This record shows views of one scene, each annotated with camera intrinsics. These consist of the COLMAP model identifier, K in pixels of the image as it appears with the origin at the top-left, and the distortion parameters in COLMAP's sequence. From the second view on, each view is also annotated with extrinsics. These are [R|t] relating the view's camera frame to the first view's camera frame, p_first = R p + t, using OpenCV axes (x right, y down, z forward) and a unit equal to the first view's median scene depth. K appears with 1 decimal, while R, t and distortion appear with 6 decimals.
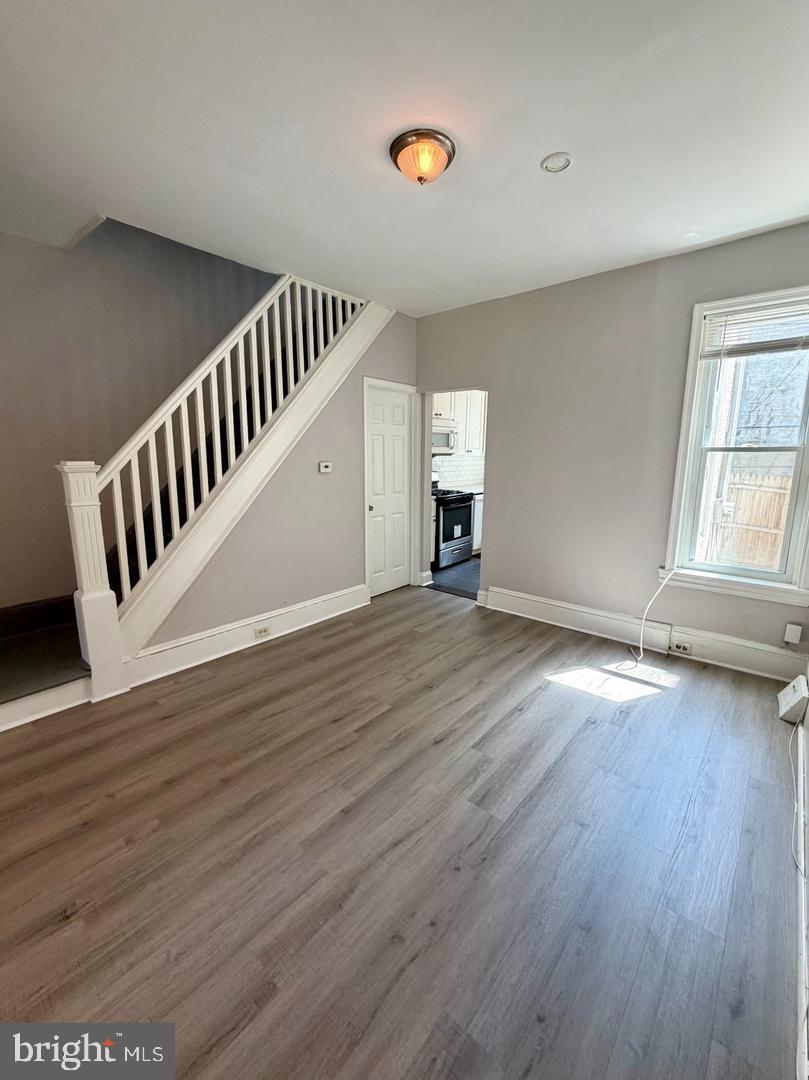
lens RADIAL K [[439.8, 0, 403.8], [0, 439.8, 535.1], [0, 0, 1]] dist [0.001454, 0.000352]
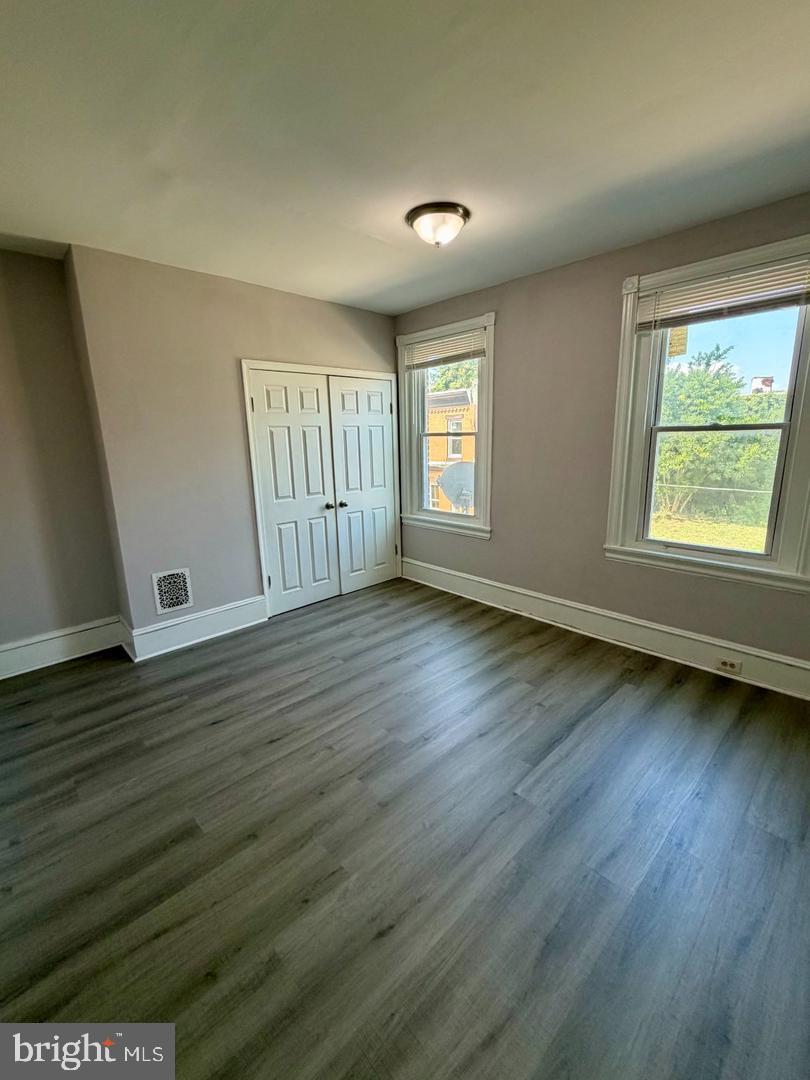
lens RADIAL K [[449.7, 0, 405.0], [0, 449.7, 540.0], [0, 0, 1]] dist [-0.024929, -0.000024]
pose [[0.992846, -0.011174, -0.118877, 0.169695], [0.014503, 0.999526, 0.027174, -0.008024], [0.118517, -0.028703, 0.992537, 0.053382]]
